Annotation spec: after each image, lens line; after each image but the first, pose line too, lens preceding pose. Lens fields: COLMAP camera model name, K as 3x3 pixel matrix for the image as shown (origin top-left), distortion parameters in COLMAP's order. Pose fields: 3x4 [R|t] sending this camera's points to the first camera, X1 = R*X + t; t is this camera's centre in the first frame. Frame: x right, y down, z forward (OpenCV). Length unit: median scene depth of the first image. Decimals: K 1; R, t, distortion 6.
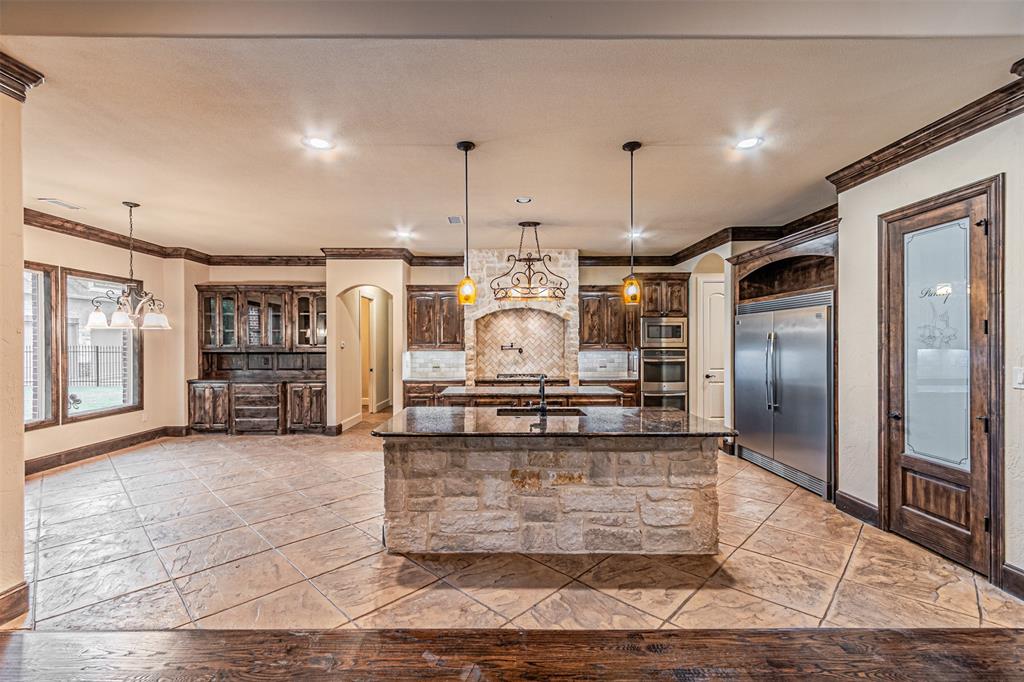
lens RADIAL K [[442.2, 0, 499.6], [0, 442.2, 345.0], [0, 0, 1]] dist [0.006696, -0.002650]
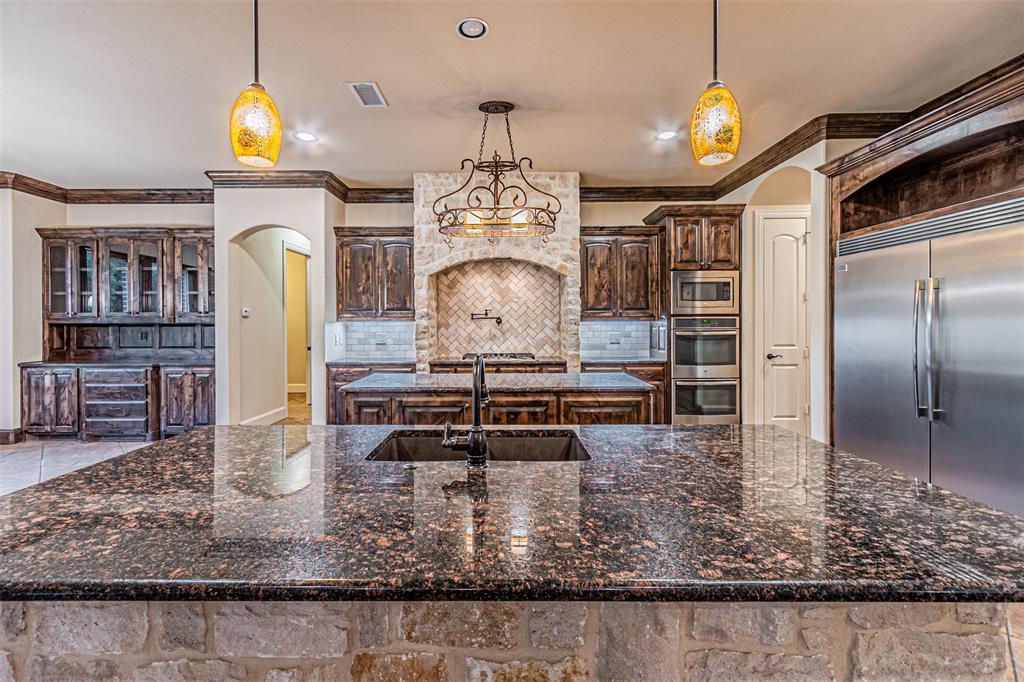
lens RADIAL K [[442.2, 0, 499.2], [0, 442.2, 326.4], [0, 0, 1]] dist [0.006696, -0.002650]
pose [[0.999897, -0.002629, -0.014094, 0.062265], [0.002708, 0.999980, 0.005654, 0.019249], [0.014079, -0.005692, 0.999885, 0.308597]]
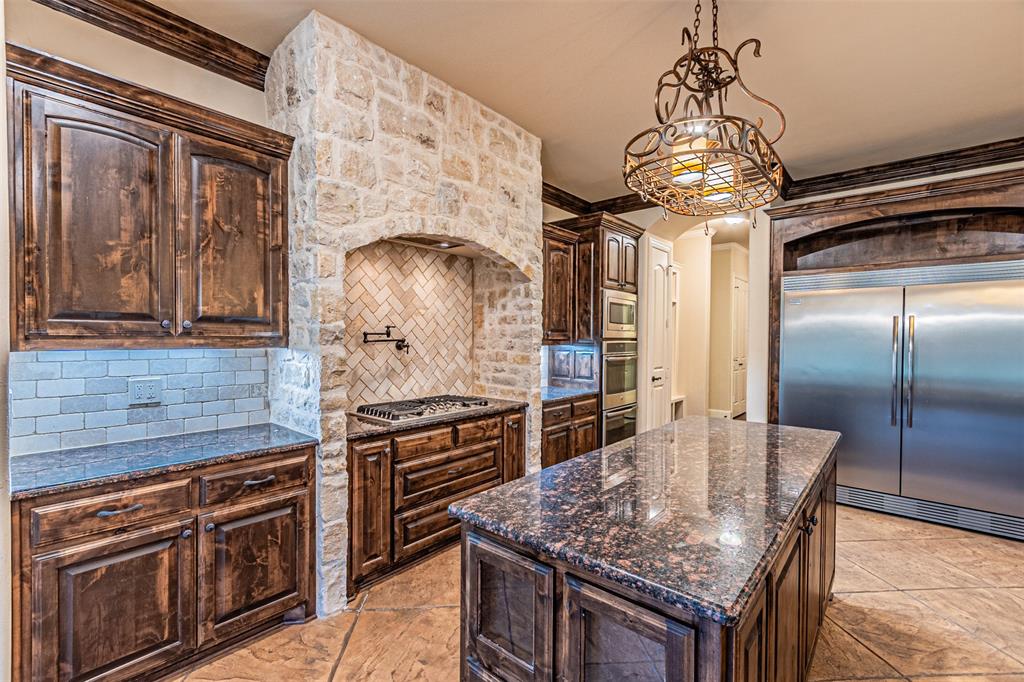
lens RADIAL K [[442.2, 0, 509.9], [0, 442.2, 346.6], [0, 0, 1]] dist [0.006696, -0.002650]
pose [[0.660783, -0.009381, 0.750519, -0.217886], [-0.001752, 0.999900, 0.014040, 0.008842], [-0.750575, -0.010592, 0.660700, 0.690348]]
